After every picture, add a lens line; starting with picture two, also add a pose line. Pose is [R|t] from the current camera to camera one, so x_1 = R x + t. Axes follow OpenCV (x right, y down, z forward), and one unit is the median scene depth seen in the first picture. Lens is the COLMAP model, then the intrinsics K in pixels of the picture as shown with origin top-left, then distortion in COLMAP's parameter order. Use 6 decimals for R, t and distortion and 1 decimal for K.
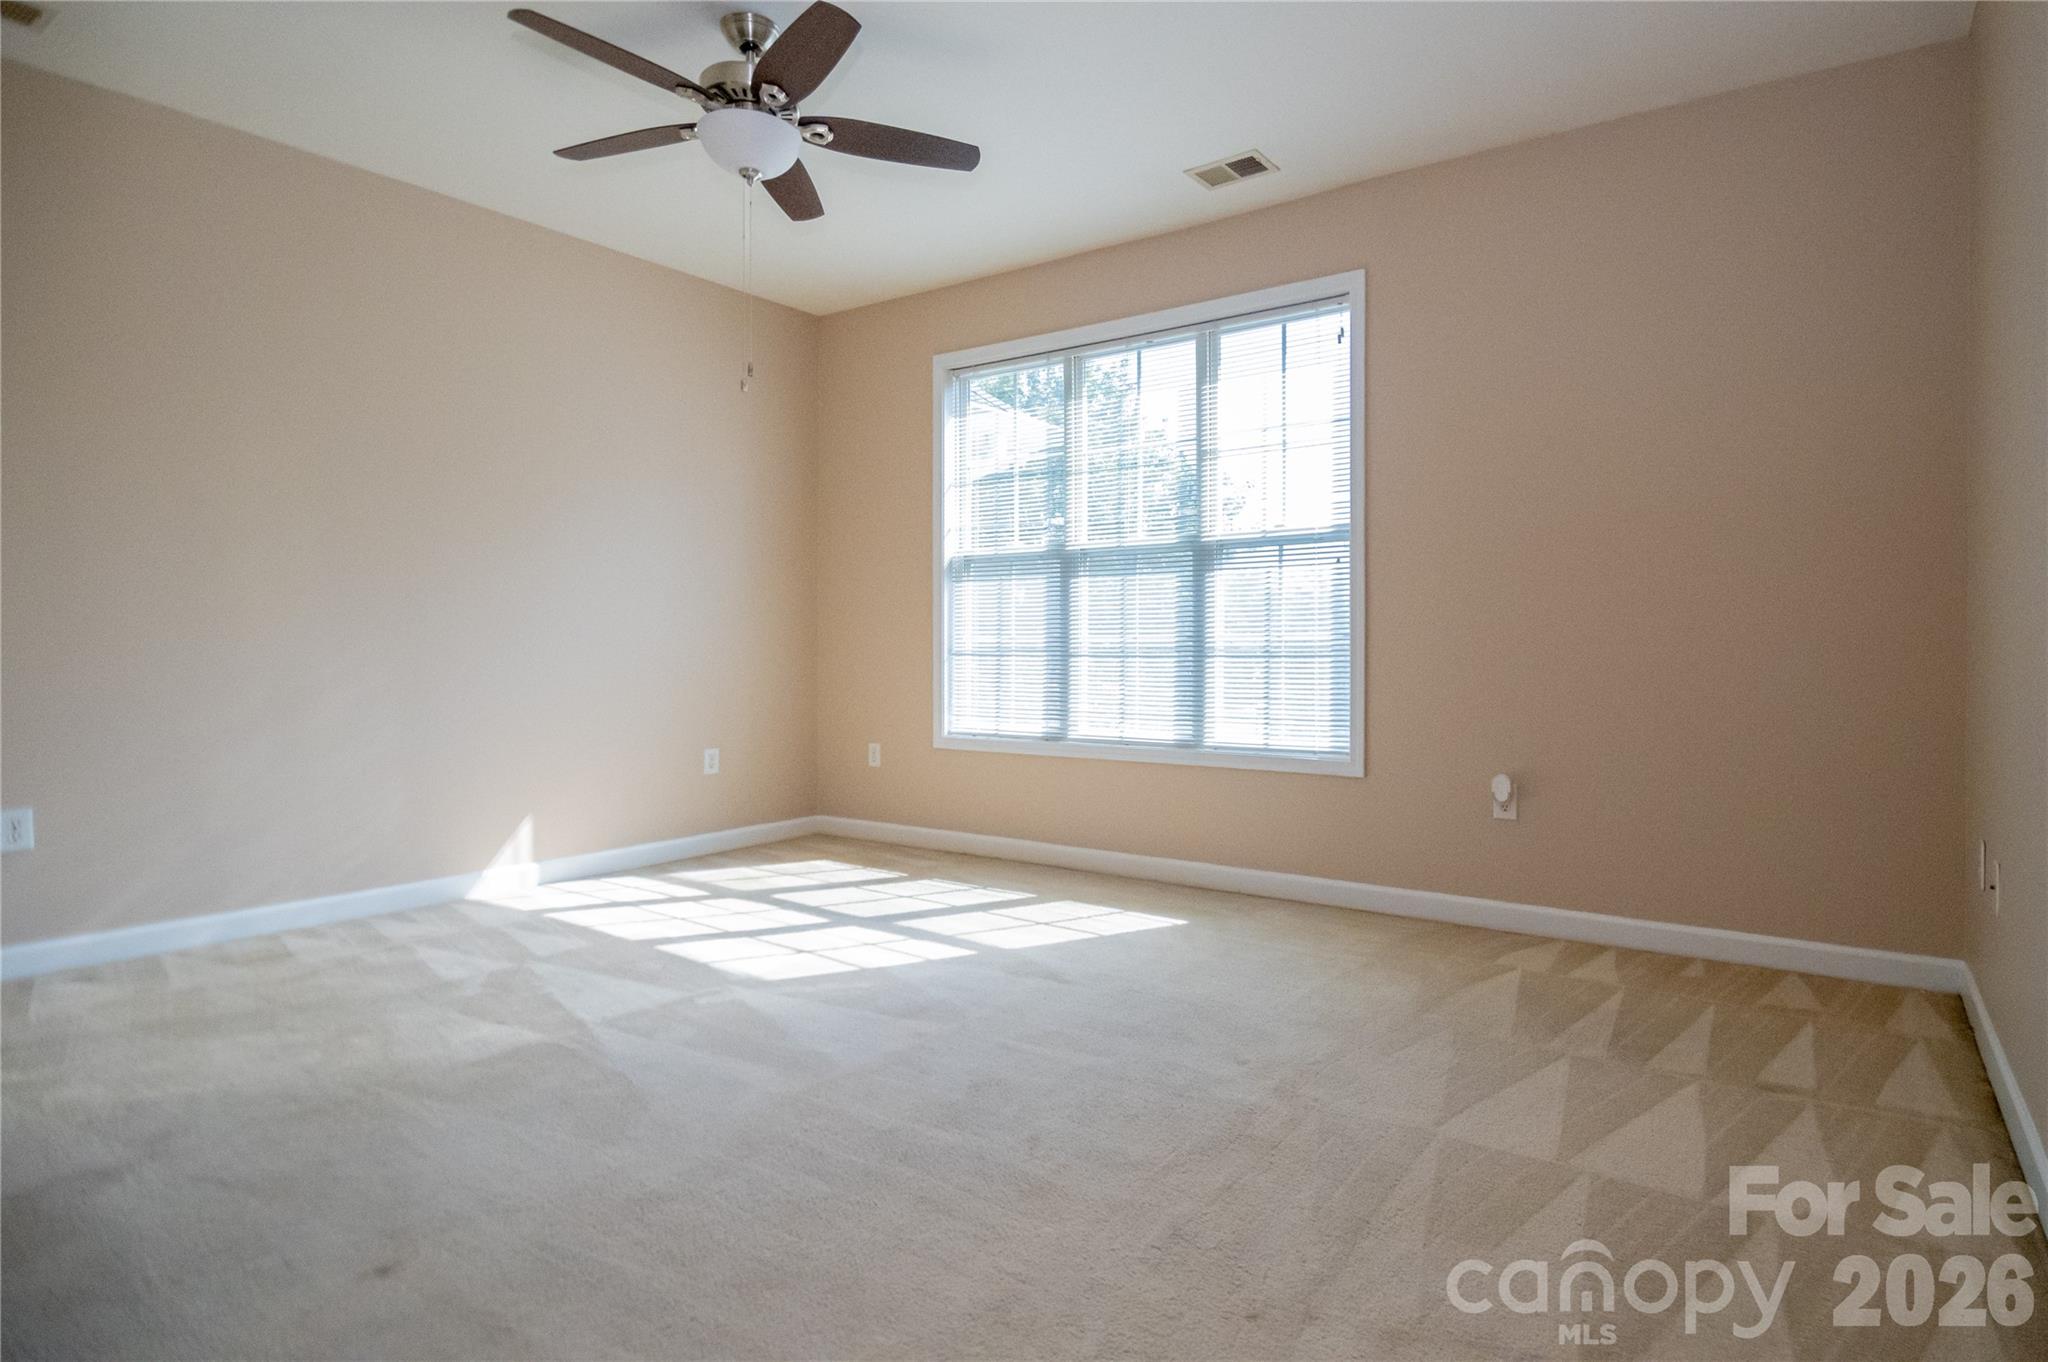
lens RADIAL K [[1076.6, 0, 1058.2], [0, 1076.6, 679.5], [0, 0, 1]] dist [0.006569, -0.008480]
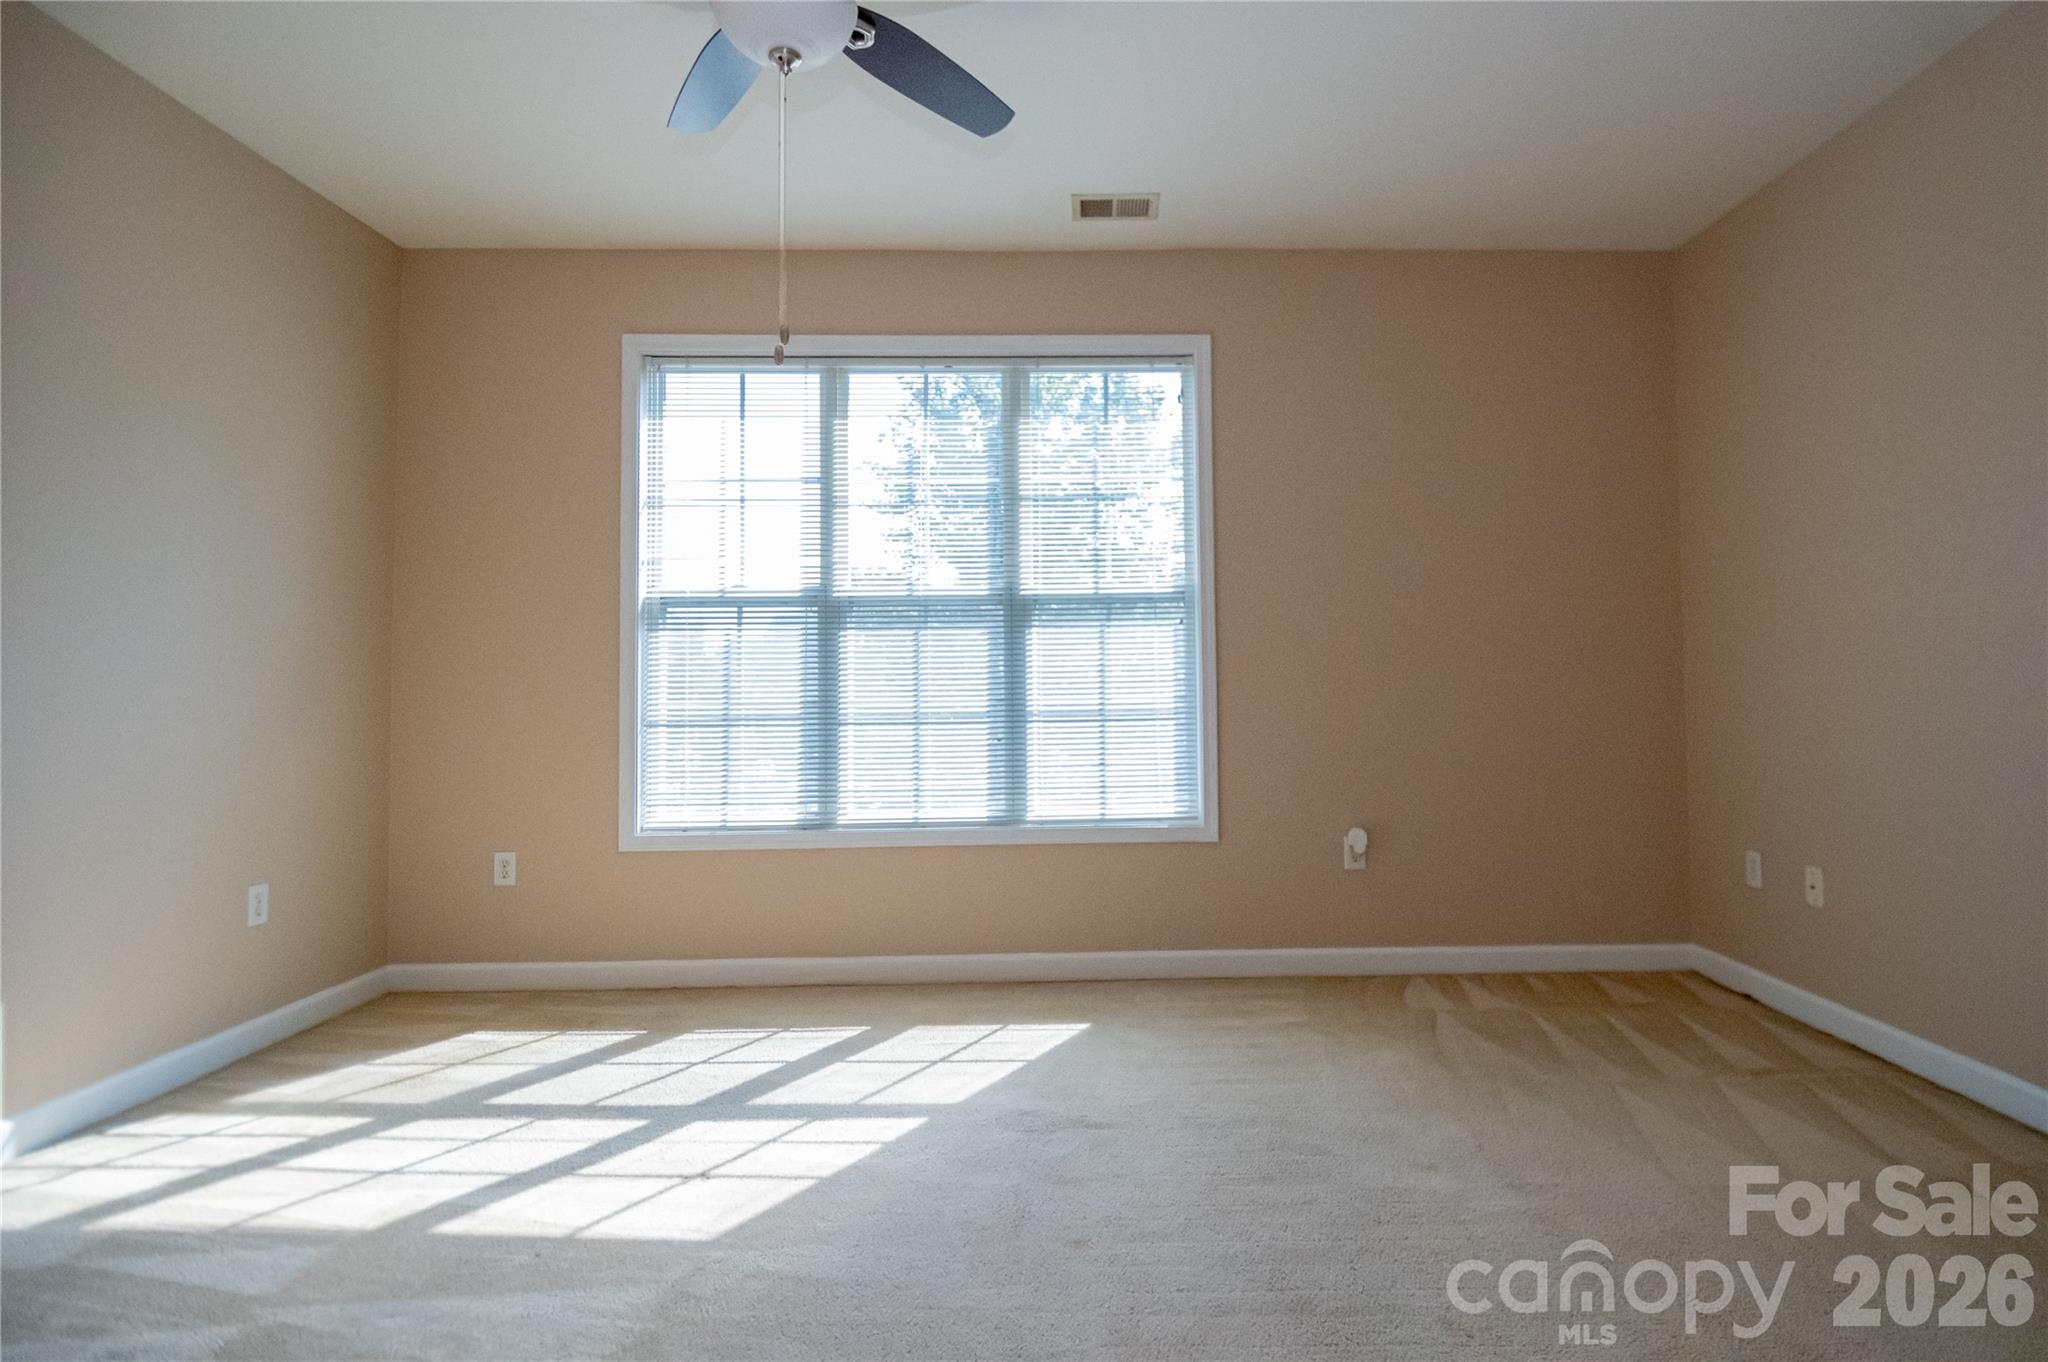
lens RADIAL K [[1076.6, 0, 1038.1], [0, 1076.6, 678.7], [0, 0, 1]] dist [0.006569, -0.008480]
pose [[0.804870, 0.008718, 0.593387, -0.366095], [0.029197, 0.998099, -0.054268, -0.007544], [-0.592732, 0.061004, 0.803086, 0.252781]]
